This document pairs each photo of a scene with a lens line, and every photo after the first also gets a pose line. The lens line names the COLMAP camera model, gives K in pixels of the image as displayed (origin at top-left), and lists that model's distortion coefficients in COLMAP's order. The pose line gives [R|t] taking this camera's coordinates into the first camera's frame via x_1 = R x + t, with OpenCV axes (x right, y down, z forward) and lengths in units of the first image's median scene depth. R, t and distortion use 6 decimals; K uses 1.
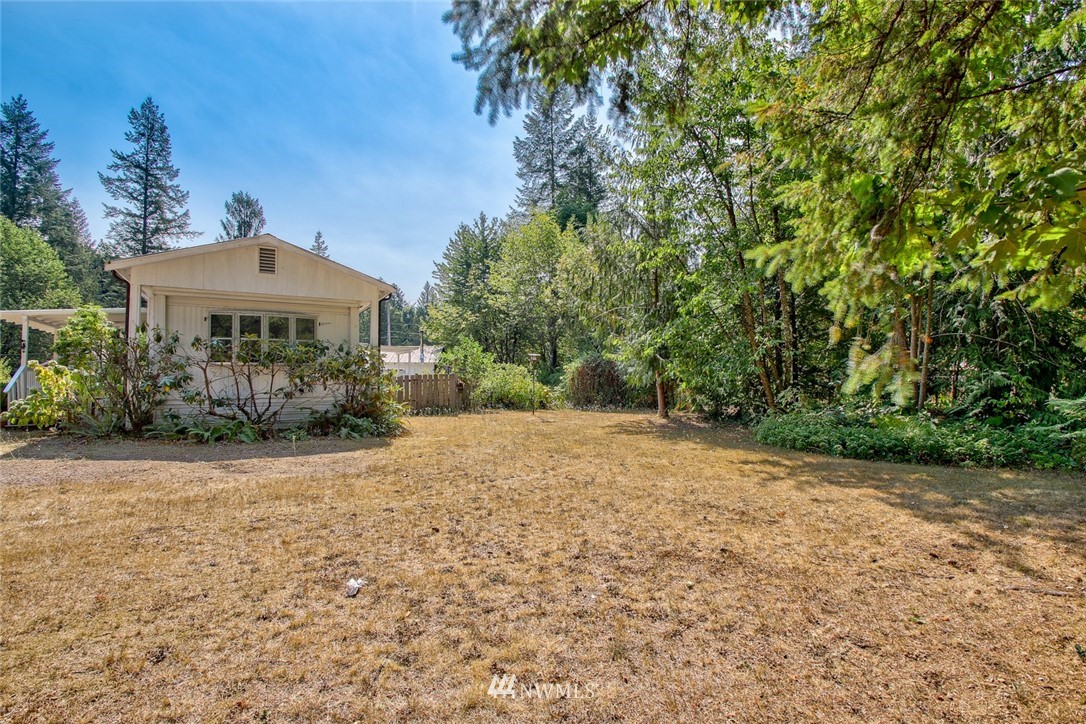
lens RADIAL K [[511.5, 0, 536.6], [0, 511.5, 362.6], [0, 0, 1]] dist [0.022242, -0.021646]
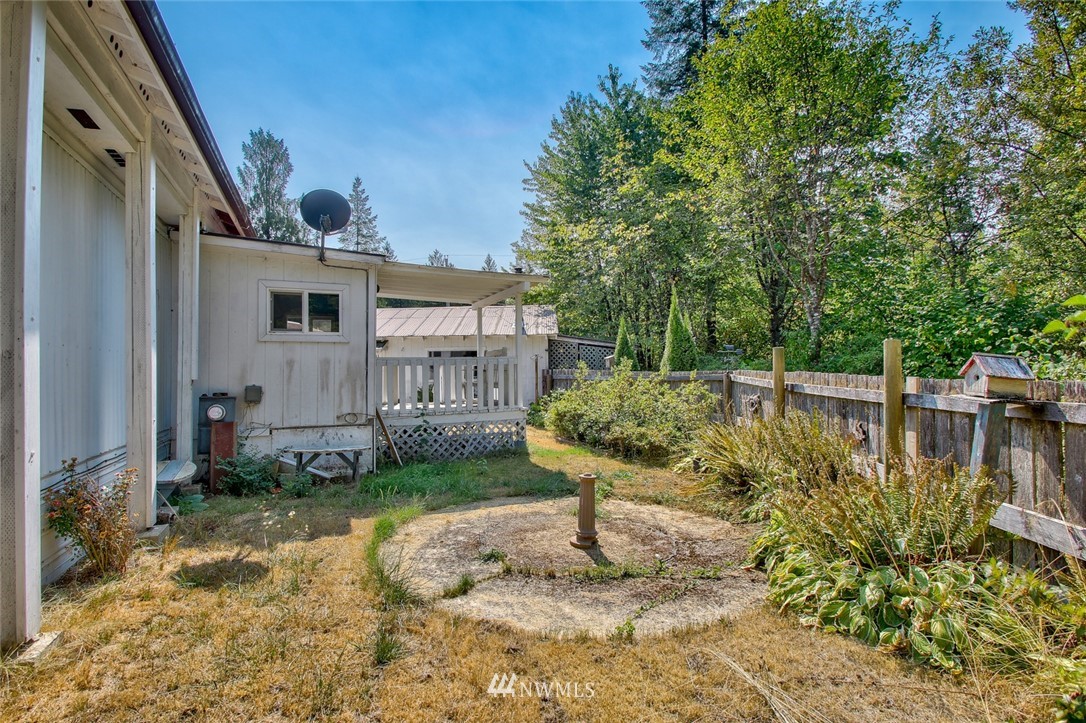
lens RADIAL K [[511.5, 0, 536.6], [0, 511.5, 362.1], [0, 0, 1]] dist [0.022242, -0.021646]
pose [[0.994326, -0.008793, -0.106011, -0.077783], [0.011642, 0.999587, 0.026283, 0.006271], [0.105736, -0.027368, 0.994018, 0.257790]]
